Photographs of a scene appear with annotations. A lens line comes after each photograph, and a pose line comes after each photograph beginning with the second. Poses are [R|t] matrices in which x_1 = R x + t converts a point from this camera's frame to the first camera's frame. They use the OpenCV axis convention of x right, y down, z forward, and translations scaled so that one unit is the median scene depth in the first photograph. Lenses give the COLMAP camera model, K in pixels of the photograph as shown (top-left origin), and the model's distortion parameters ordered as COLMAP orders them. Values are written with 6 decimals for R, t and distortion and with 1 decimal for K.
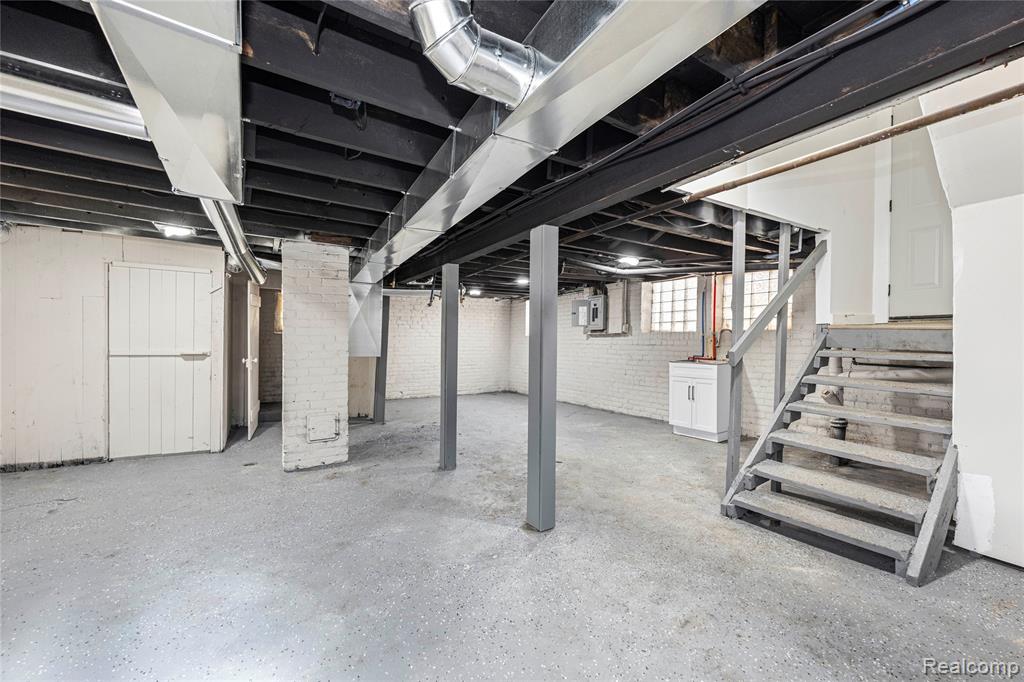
lens RADIAL K [[394.6, 0, 513.1], [0, 394.6, 369.0], [0, 0, 1]] dist [-0.000875, -0.000036]
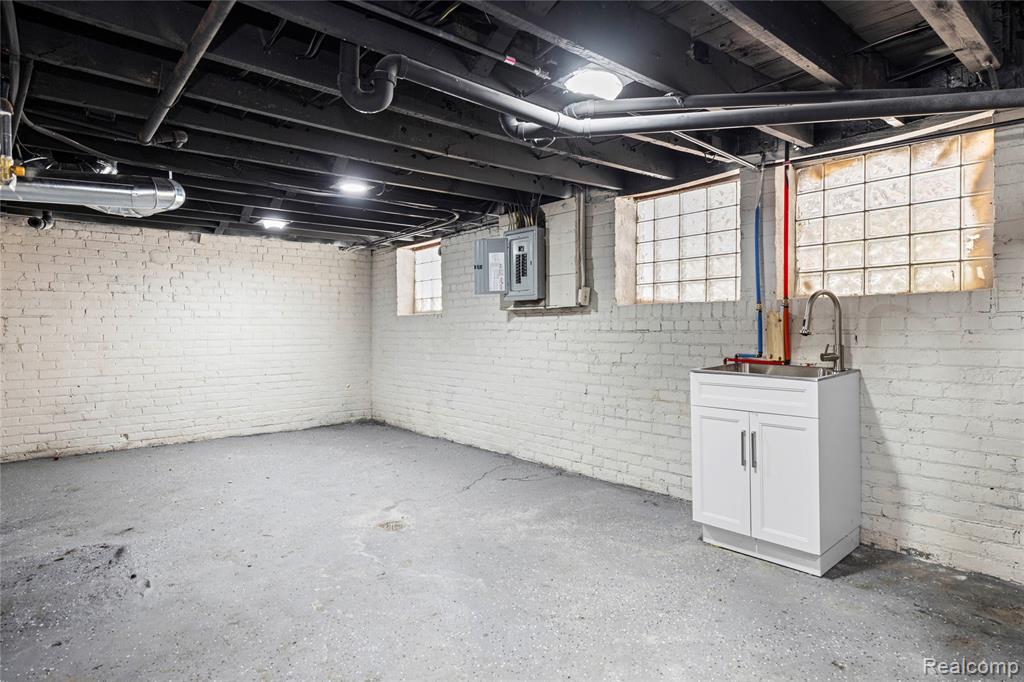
lens RADIAL K [[580.4, 0, 512.3], [0, 580.4, 337.7], [0, 0, 1]] dist [0.006192, 0.000691]
pose [[0.987022, -0.010832, 0.160222, 0.089141], [0.019040, 0.998578, -0.049784, -0.021039], [-0.159455, 0.052189, 0.985825, 0.333861]]
